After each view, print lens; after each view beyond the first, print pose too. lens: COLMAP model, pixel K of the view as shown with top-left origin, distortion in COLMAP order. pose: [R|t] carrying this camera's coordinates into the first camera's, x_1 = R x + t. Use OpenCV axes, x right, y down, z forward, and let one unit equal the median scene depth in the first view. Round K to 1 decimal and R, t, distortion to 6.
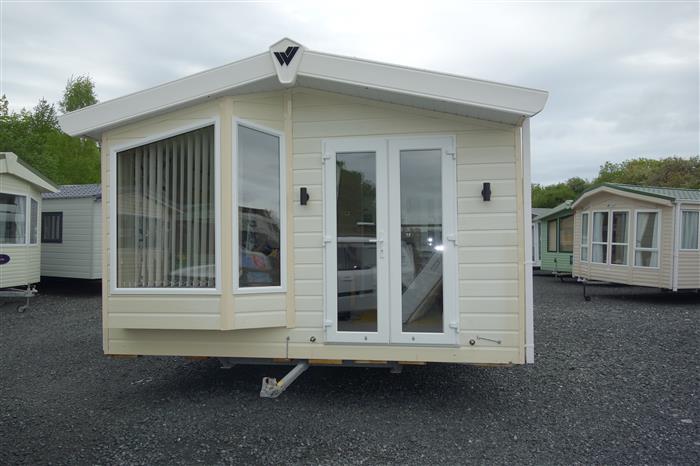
lens RADIAL K [[550.0, 0, 353.1], [0, 550.0, 230.5], [0, 0, 1]] dist [-0.006810, -0.004098]
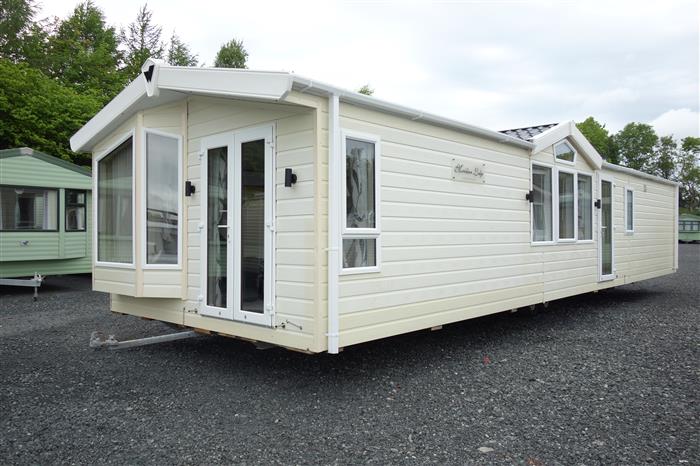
lens RADIAL K [[550.0, 0, 353.1], [0, 550.0, 230.5], [0, 0, 1]] dist [-0.006810, -0.004098]
pose [[0.834183, 0.002673, -0.551481, 0.866946], [0.007185, 0.999851, 0.015716, 0.011315], [0.551441, -0.017072, 0.834039, 0.215895]]
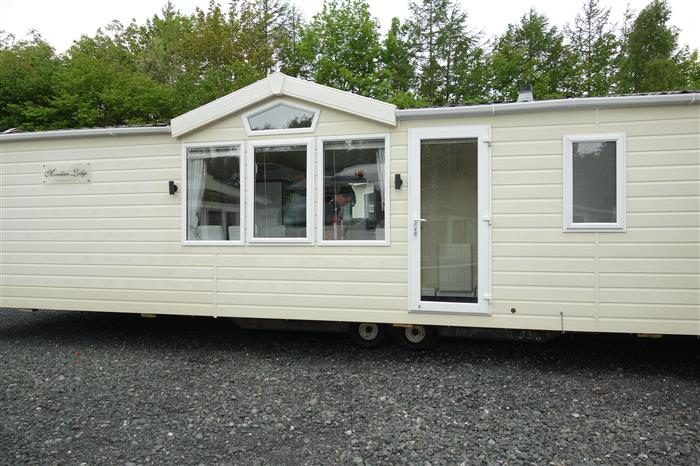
lens RADIAL K [[550.0, 0, 353.1], [0, 550.0, 230.5], [0, 0, 1]] dist [-0.006810, -0.004098]
pose [[-0.092753, 0.006318, -0.995669, 1.639791], [0.021408, 0.999761, 0.004350, 0.046518], [0.995459, -0.020912, -0.092866, 2.135905]]
